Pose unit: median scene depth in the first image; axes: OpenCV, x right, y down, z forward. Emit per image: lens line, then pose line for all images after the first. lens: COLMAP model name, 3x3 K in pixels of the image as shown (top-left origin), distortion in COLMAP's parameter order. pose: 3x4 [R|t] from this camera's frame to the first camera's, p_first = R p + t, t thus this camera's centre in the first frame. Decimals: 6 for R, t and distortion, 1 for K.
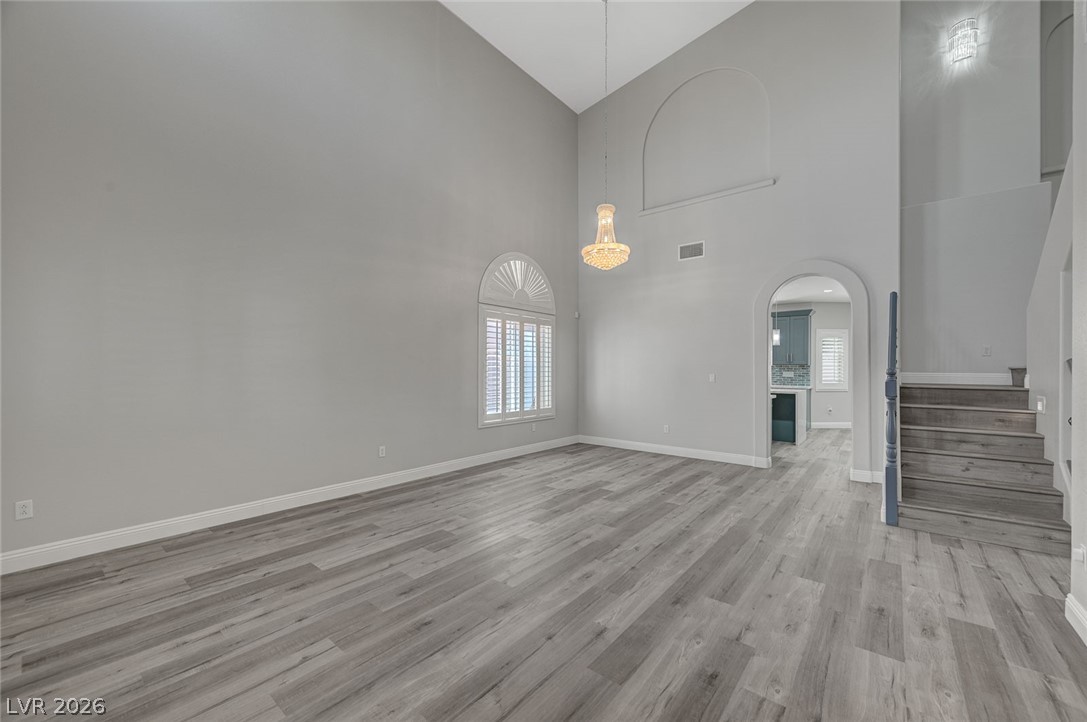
lens RADIAL K [[428.9, 0, 547.5], [0, 428.9, 364.7], [0, 0, 1]] dist [0.000440, 0.000622]
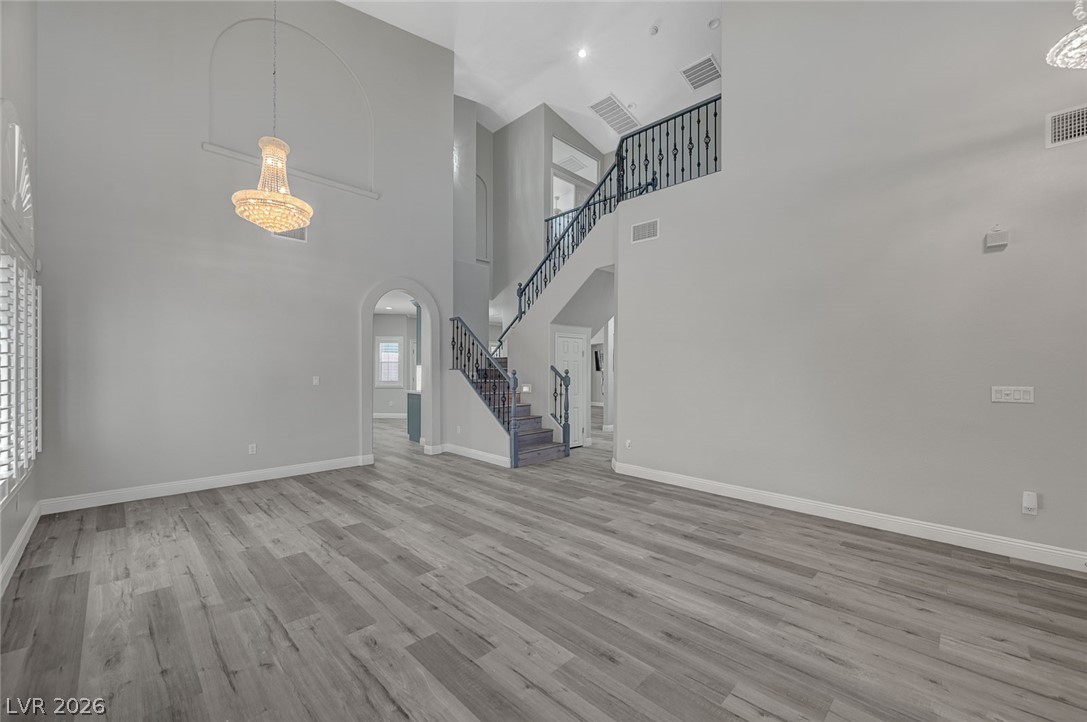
lens RADIAL K [[428.9, 0, 546.1], [0, 428.9, 365.6], [0, 0, 1]] dist [0.000440, 0.000622]
pose [[0.100467, 0.004472, 0.994930, -0.795315], [-0.009722, 0.999947, -0.003513, -0.004691], [-0.994893, -0.009320, 0.100506, 0.731182]]
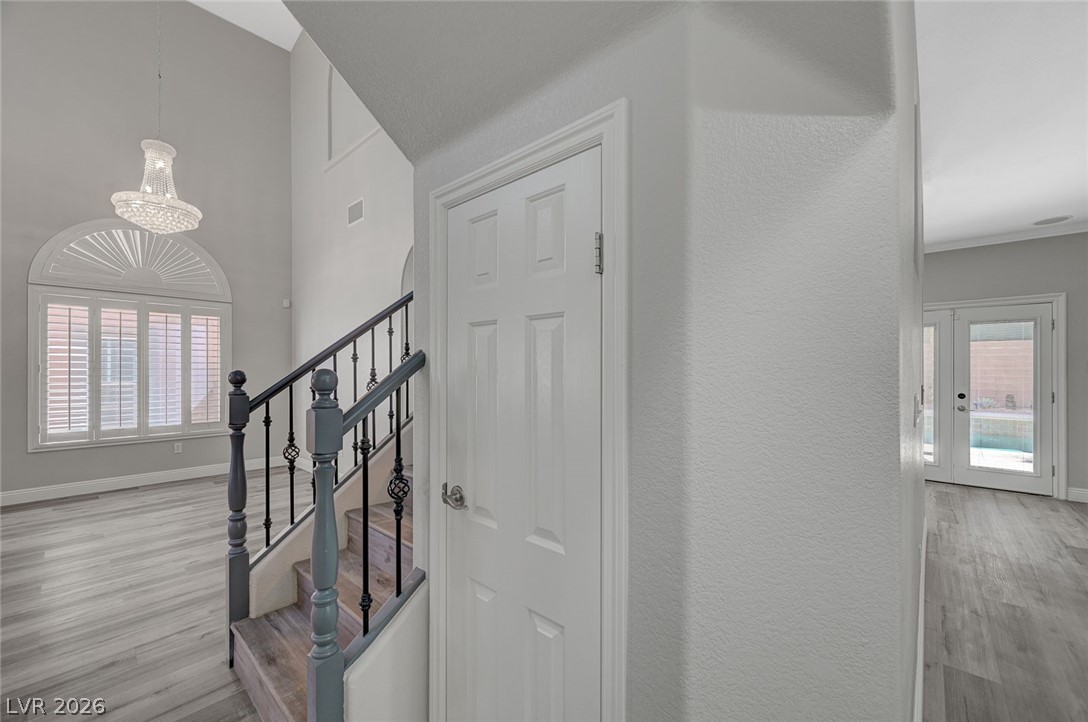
lens RADIAL K [[429.3, 0, 546.0], [0, 429.3, 368.8], [0, 0, 1]] dist [0.000440, 0.000622]
pose [[0.998595, -0.002246, -0.052950, 1.233035], [0.002500, 0.999986, 0.004727, 0.002257], [0.052938, -0.004852, 0.998586, 0.489070]]
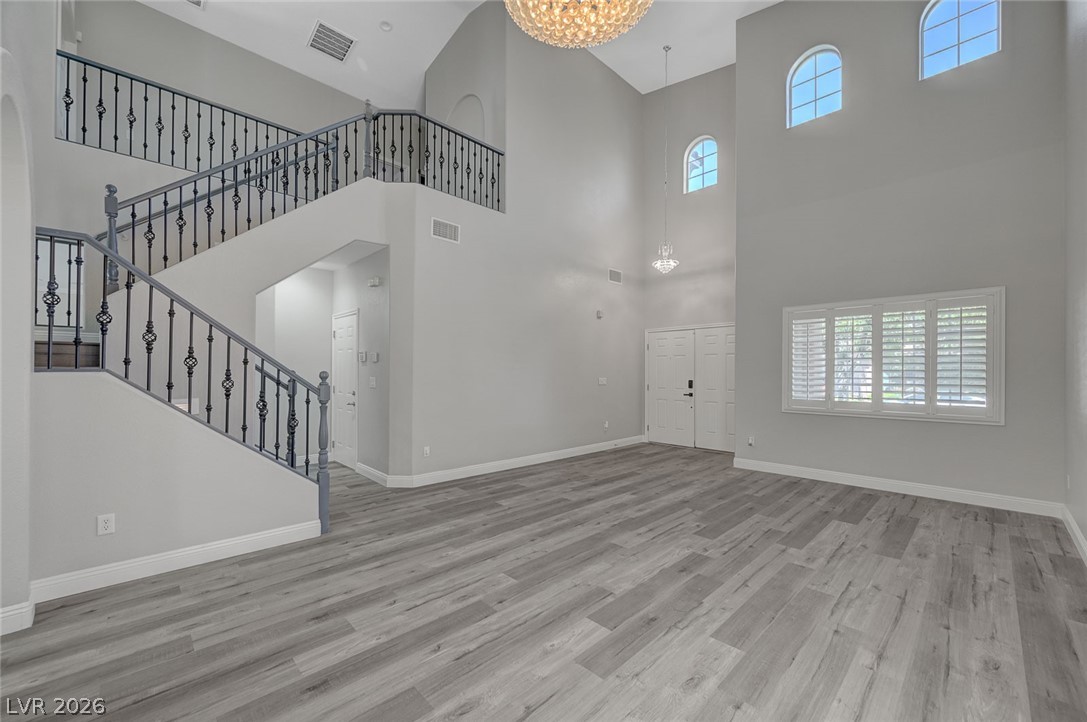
lens RADIAL K [[428.9, 0, 546.4], [0, 428.9, 368.5], [0, 0, 1]] dist [0.000440, 0.000622]
pose [[-0.992876, -0.005032, 0.119050, 0.184990], [-0.006836, 0.999868, -0.014750, 0.010976], [-0.118960, -0.015458, -0.992779, 1.936011]]
